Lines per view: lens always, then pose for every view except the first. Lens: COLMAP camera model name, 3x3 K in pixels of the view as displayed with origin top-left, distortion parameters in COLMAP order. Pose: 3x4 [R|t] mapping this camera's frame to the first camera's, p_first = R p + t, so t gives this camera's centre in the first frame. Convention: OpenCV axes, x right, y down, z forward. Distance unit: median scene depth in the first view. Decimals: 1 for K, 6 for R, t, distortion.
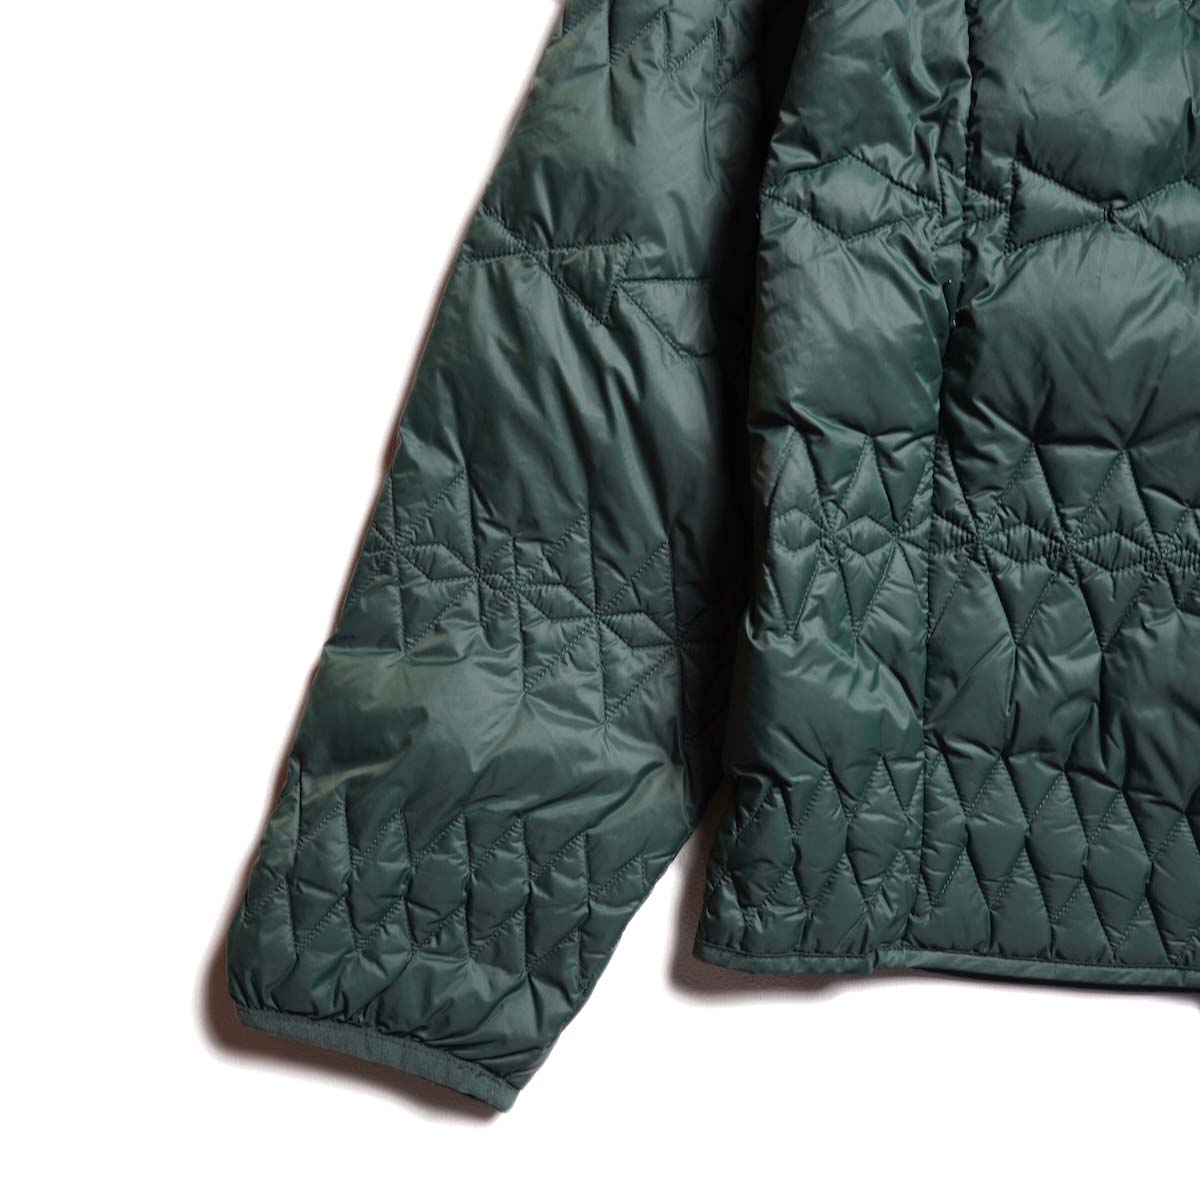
lens RADIAL K [[1488.6, 0, 601.7], [0, 1488.6, 600.9], [0, 0, 1]] dist [-0.003096, 0.000000]
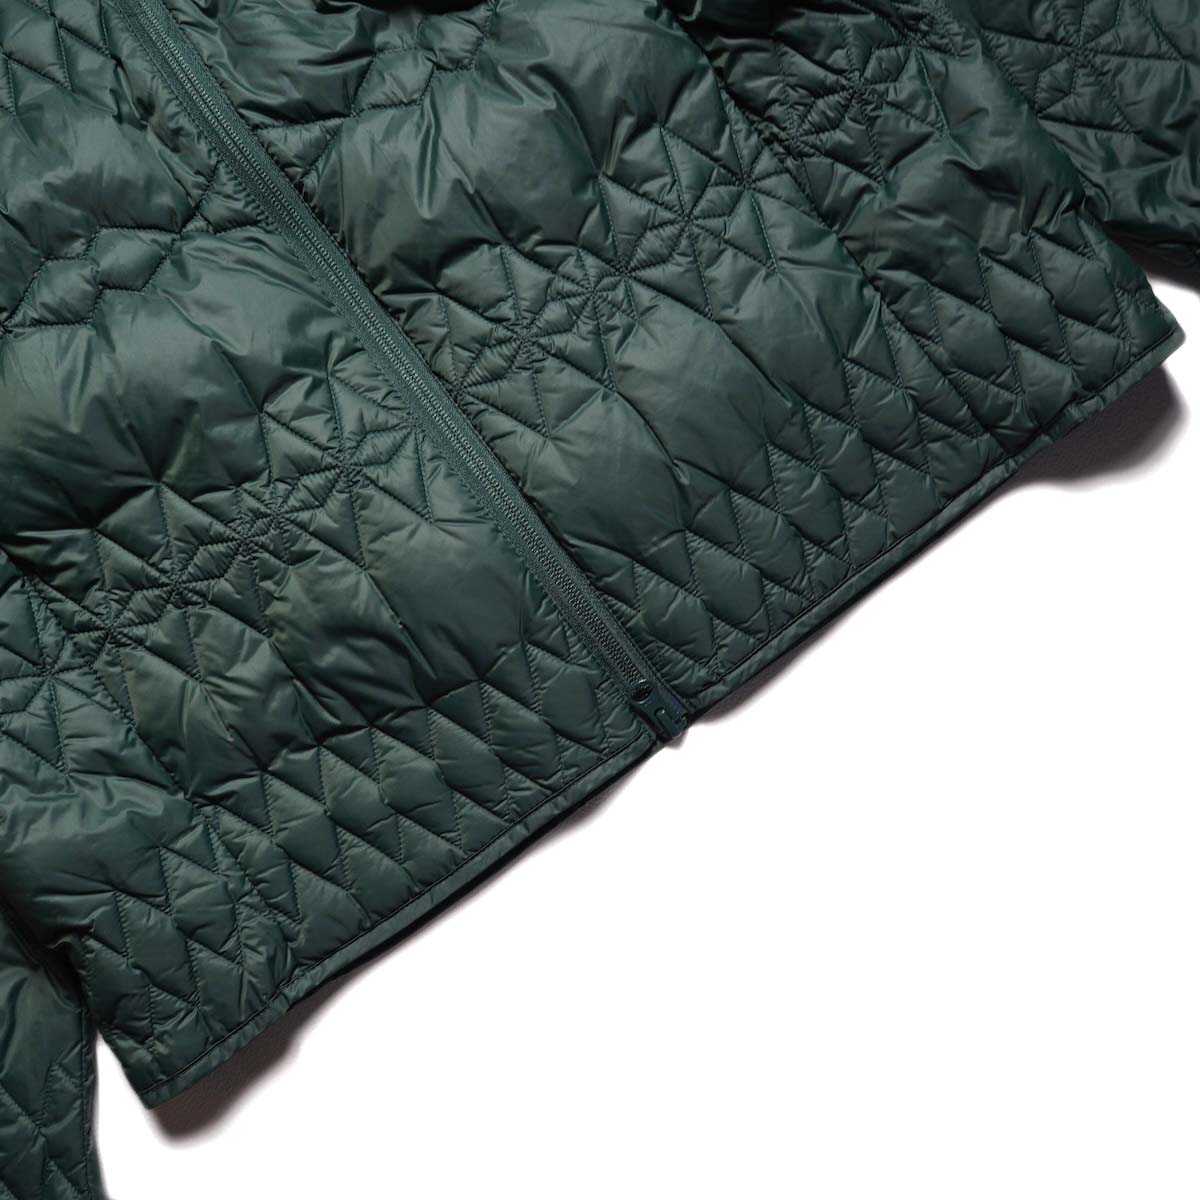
lens RADIAL K [[1488.6, 0, 600.0], [0, 1488.6, 600.5], [0, 0, 1]] dist [-0.003096, 0.000000]
pose [[0.778239, -0.623712, 0.072986, 0.462213], [0.627662, 0.776217, -0.059389, 0.227371], [-0.019611, 0.092030, 0.995563, -0.075268]]
